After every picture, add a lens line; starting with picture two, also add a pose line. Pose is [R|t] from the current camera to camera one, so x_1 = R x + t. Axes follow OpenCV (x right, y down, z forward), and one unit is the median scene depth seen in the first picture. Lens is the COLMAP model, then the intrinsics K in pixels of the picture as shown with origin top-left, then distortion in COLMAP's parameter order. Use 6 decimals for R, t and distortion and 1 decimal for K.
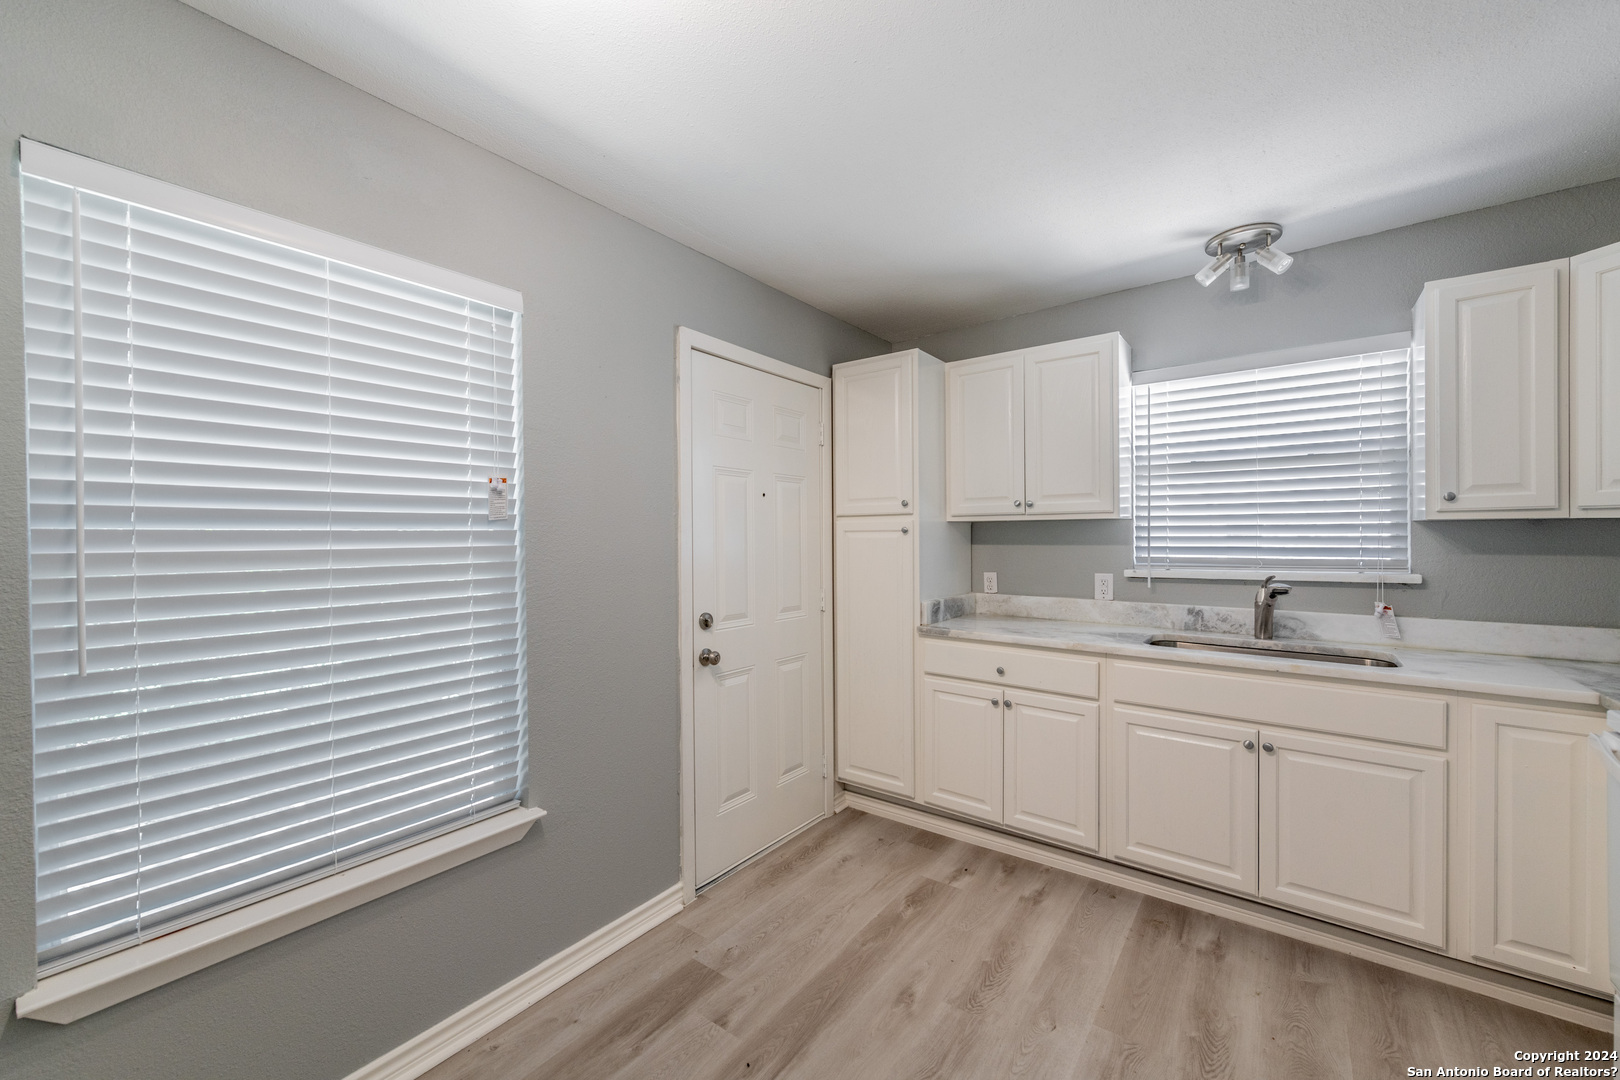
lens RADIAL K [[632.5, 0, 804.8], [0, 632.5, 536.2], [0, 0, 1]] dist [0.012125, -0.001980]
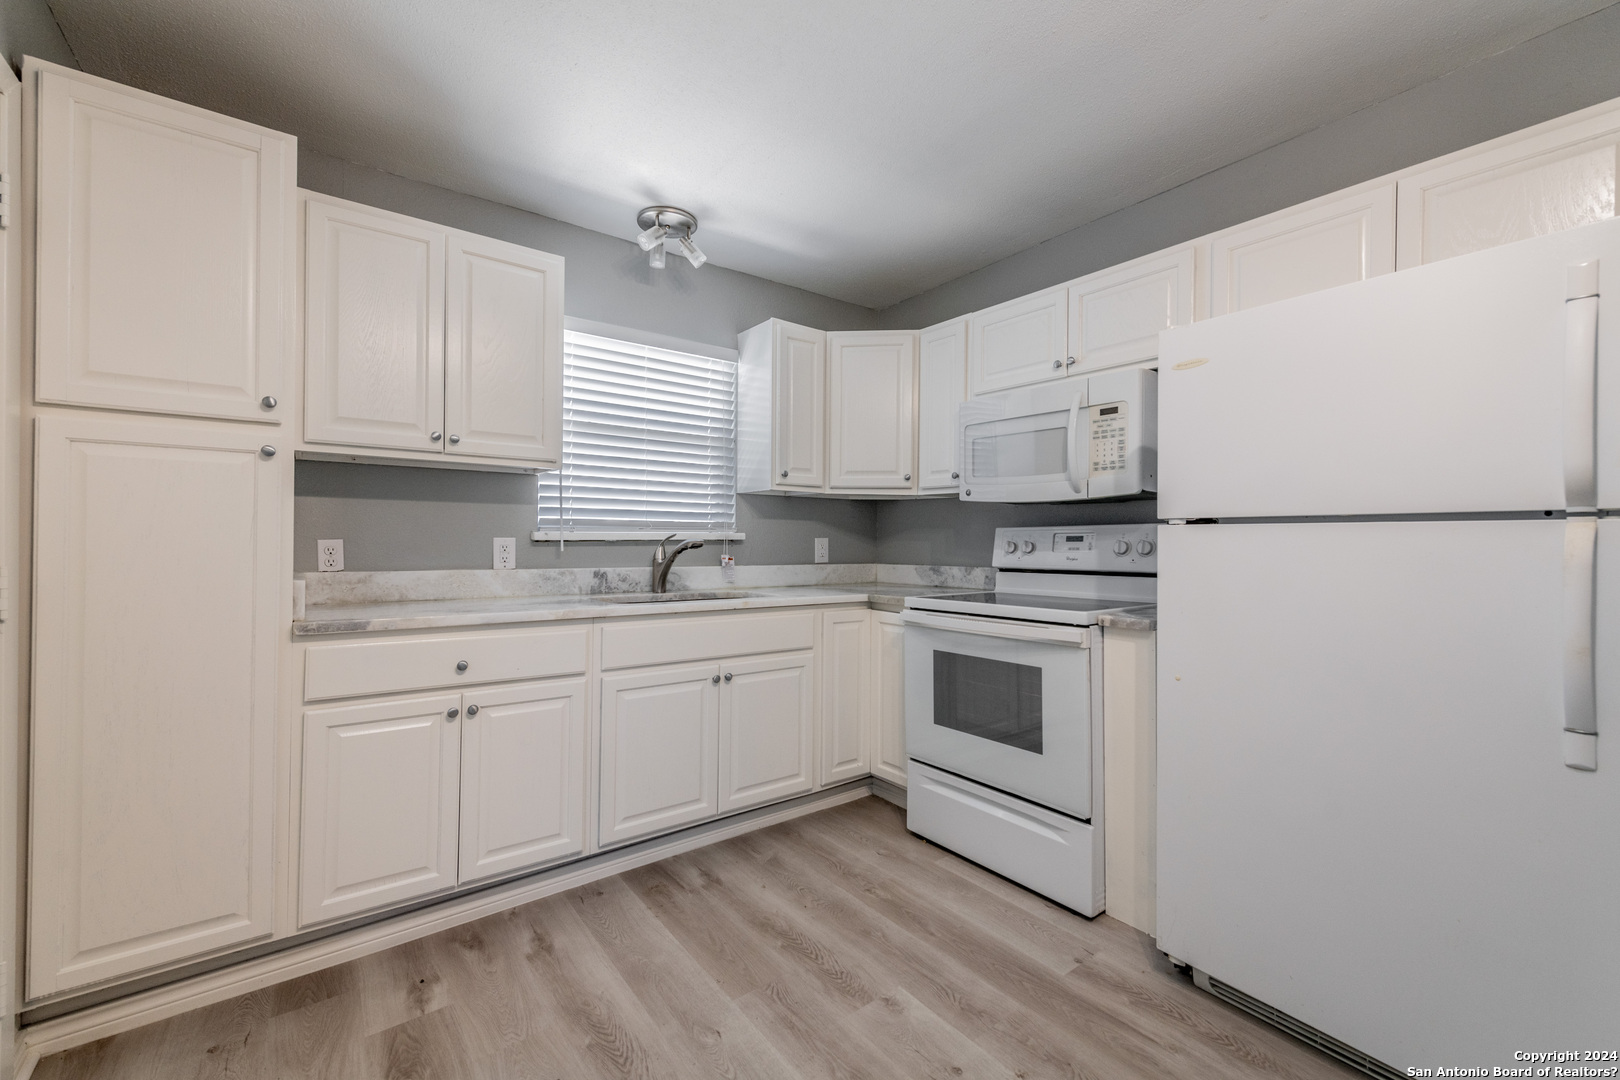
lens RADIAL K [[664.1, 0, 817.5], [0, 664.1, 536.0], [0, 0, 1]] dist [0.013491, -0.001925]
pose [[0.266723, 0.015863, 0.963643, -0.317892], [-0.008600, 0.999864, -0.014078, 0.078777], [-0.963735, -0.004533, 0.266823, 0.445060]]
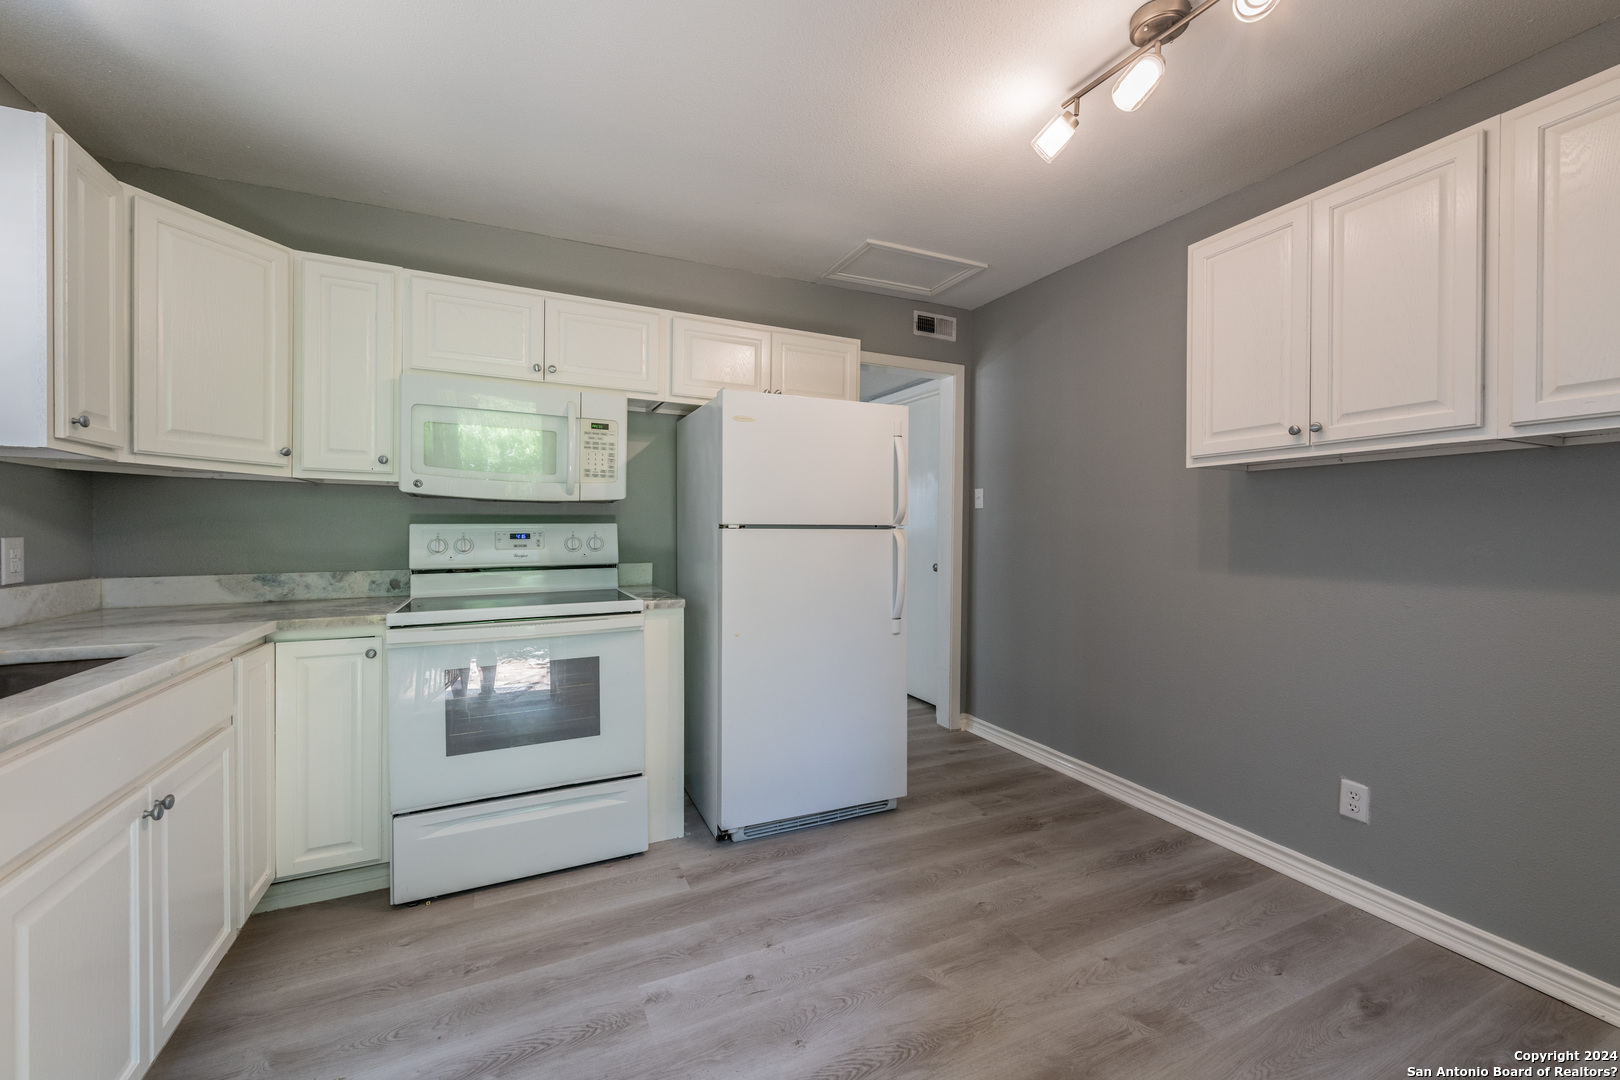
lens RADIAL K [[632.5, 0, 807.5], [0, 632.5, 536.6], [0, 0, 1]] dist [0.012125, -0.001980]
pose [[-0.880407, 0.002166, 0.474214, -0.093476], [0.004492, 0.999983, 0.003771, 0.063153], [-0.474198, 0.005450, -0.880401, 1.044289]]
